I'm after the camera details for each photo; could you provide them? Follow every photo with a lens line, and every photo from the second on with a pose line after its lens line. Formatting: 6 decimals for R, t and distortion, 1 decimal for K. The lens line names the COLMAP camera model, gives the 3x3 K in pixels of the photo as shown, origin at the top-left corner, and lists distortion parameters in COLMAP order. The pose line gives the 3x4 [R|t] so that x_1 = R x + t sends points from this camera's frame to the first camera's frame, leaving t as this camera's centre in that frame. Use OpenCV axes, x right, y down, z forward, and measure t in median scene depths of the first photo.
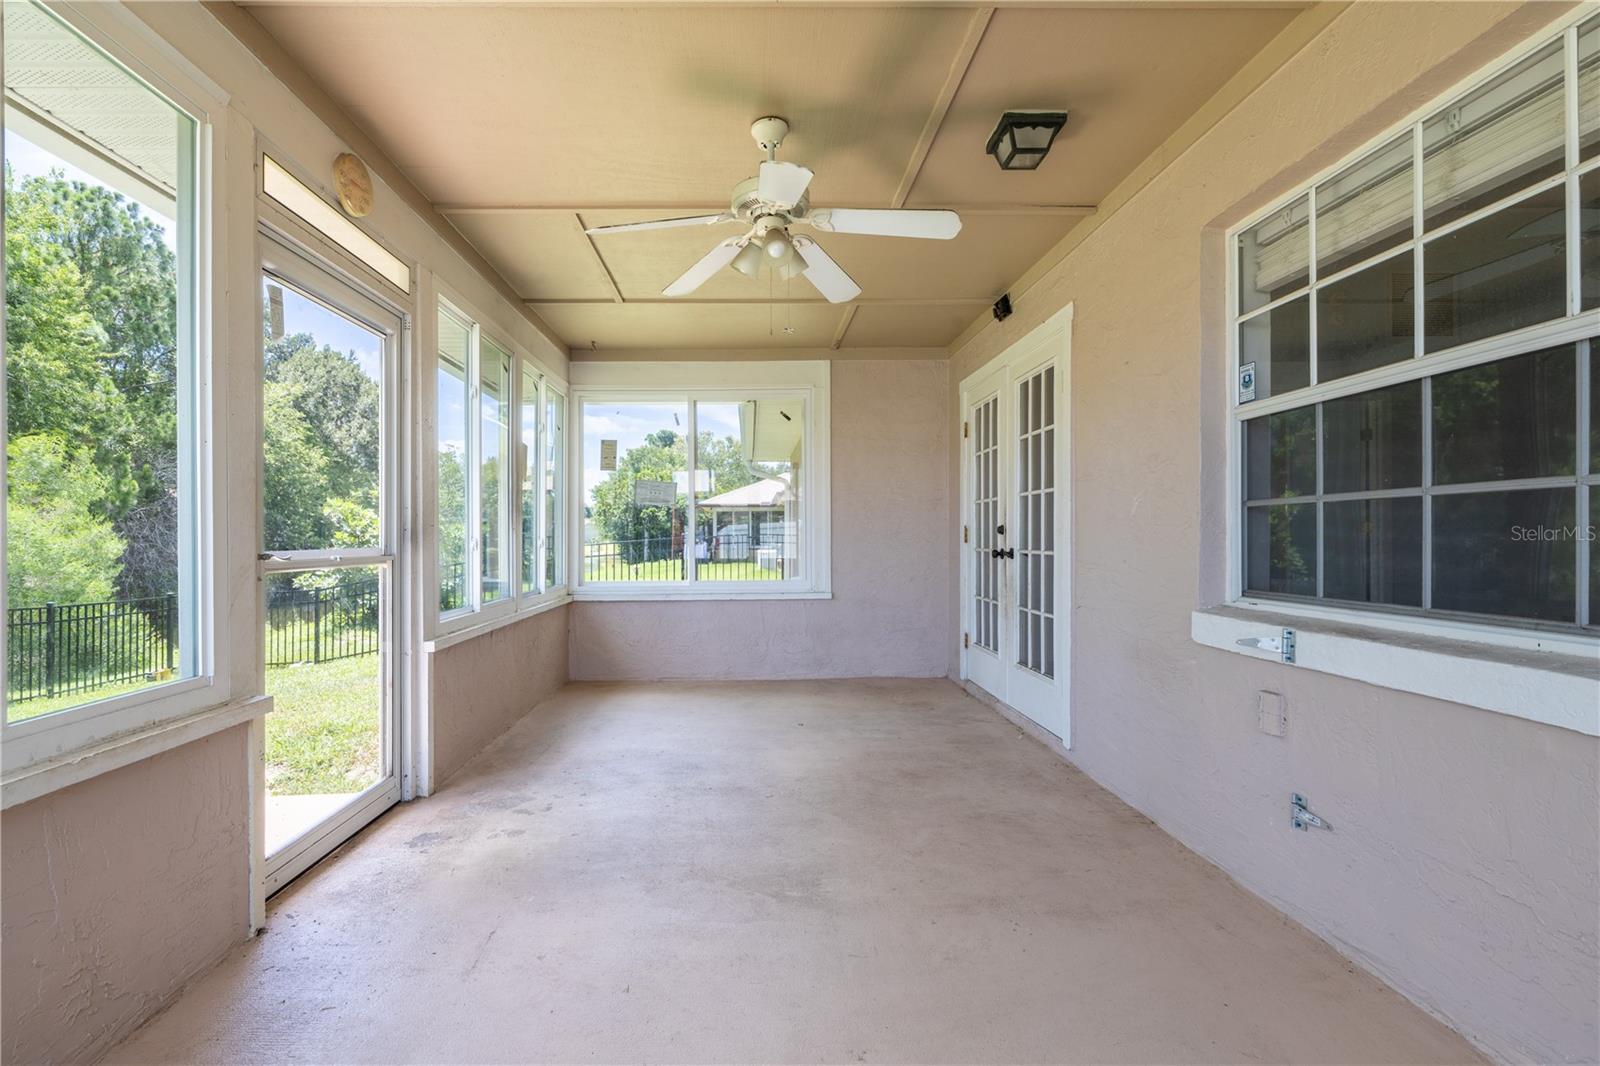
lens RADIAL K [[687.7, 0, 800.0], [0, 687.7, 533.0], [0, 0, 1]] dist [0.001434, 0.000436]
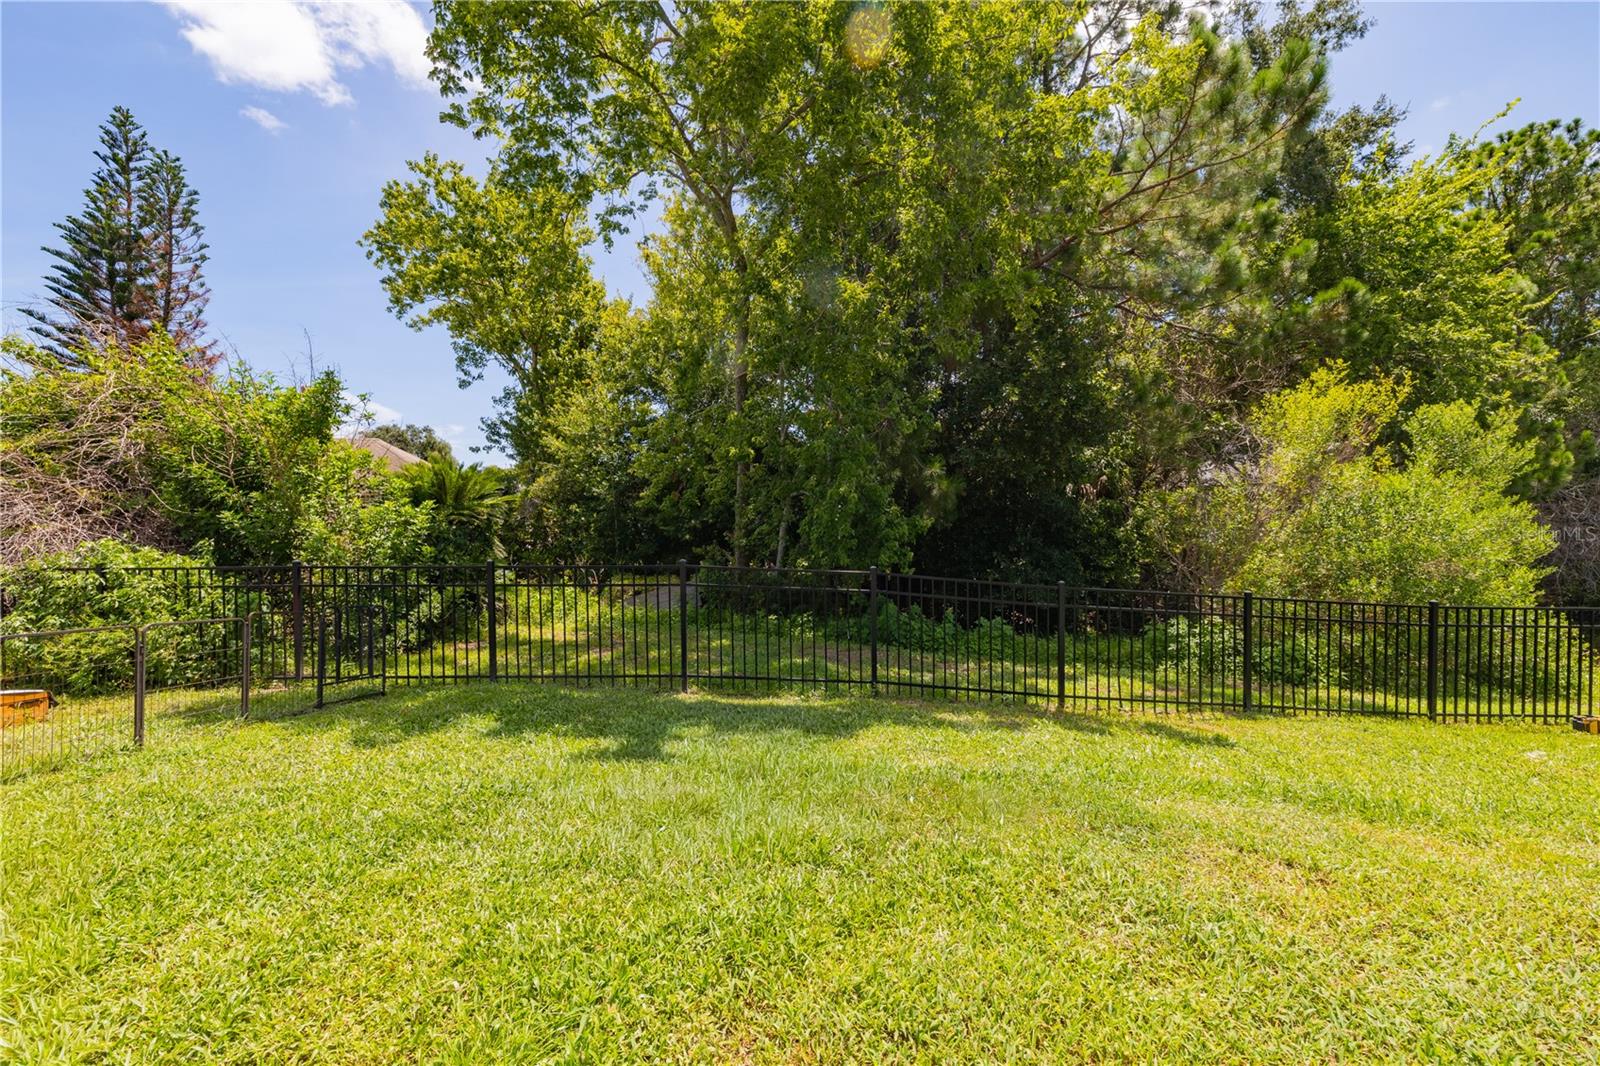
lens RADIAL K [[691.6, 0, 758.4], [0, 691.6, 527.6], [0, 0, 1]] dist [0.002352, 0.003443]
pose [[-0.063725, 0.005227, -0.997954, -0.231974], [0.007707, 0.999959, 0.004746, 0.004836], [0.997938, -0.007389, -0.063763, 0.272506]]
